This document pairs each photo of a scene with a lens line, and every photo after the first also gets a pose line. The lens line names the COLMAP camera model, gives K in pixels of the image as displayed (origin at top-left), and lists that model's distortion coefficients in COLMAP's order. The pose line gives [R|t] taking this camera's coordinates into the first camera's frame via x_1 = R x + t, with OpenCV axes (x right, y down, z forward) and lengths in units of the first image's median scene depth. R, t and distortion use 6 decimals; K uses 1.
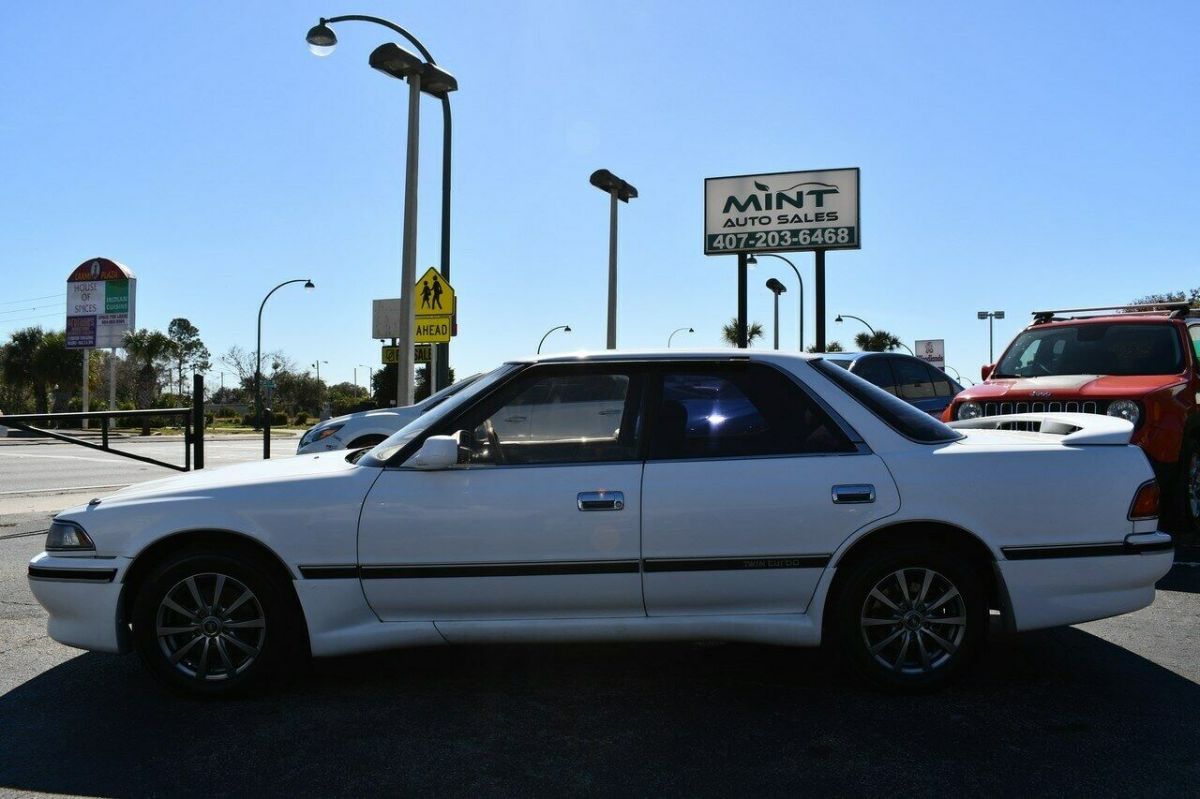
lens RADIAL K [[951.3, 0, 592.1], [0, 951.3, 414.4], [0, 0, 1]] dist [-0.087548, 0.007923]
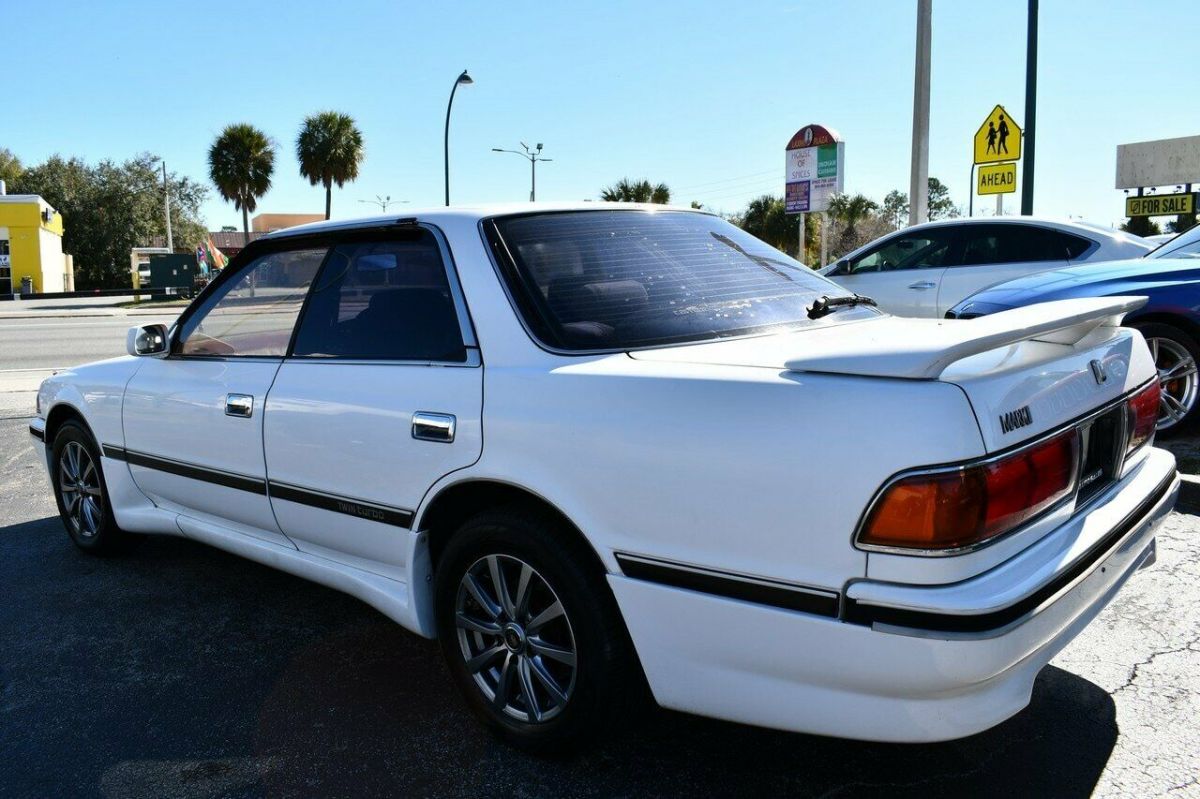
lens RADIAL K [[951.3, 0, 592.1], [0, 951.3, 414.4], [0, 0, 1]] dist [-0.087548, 0.007923]
pose [[0.746640, 0.086707, -0.659553, 0.134458], [0.012274, 0.989505, 0.143978, -0.002941], [0.665115, -0.115595, 0.737739, 0.100598]]
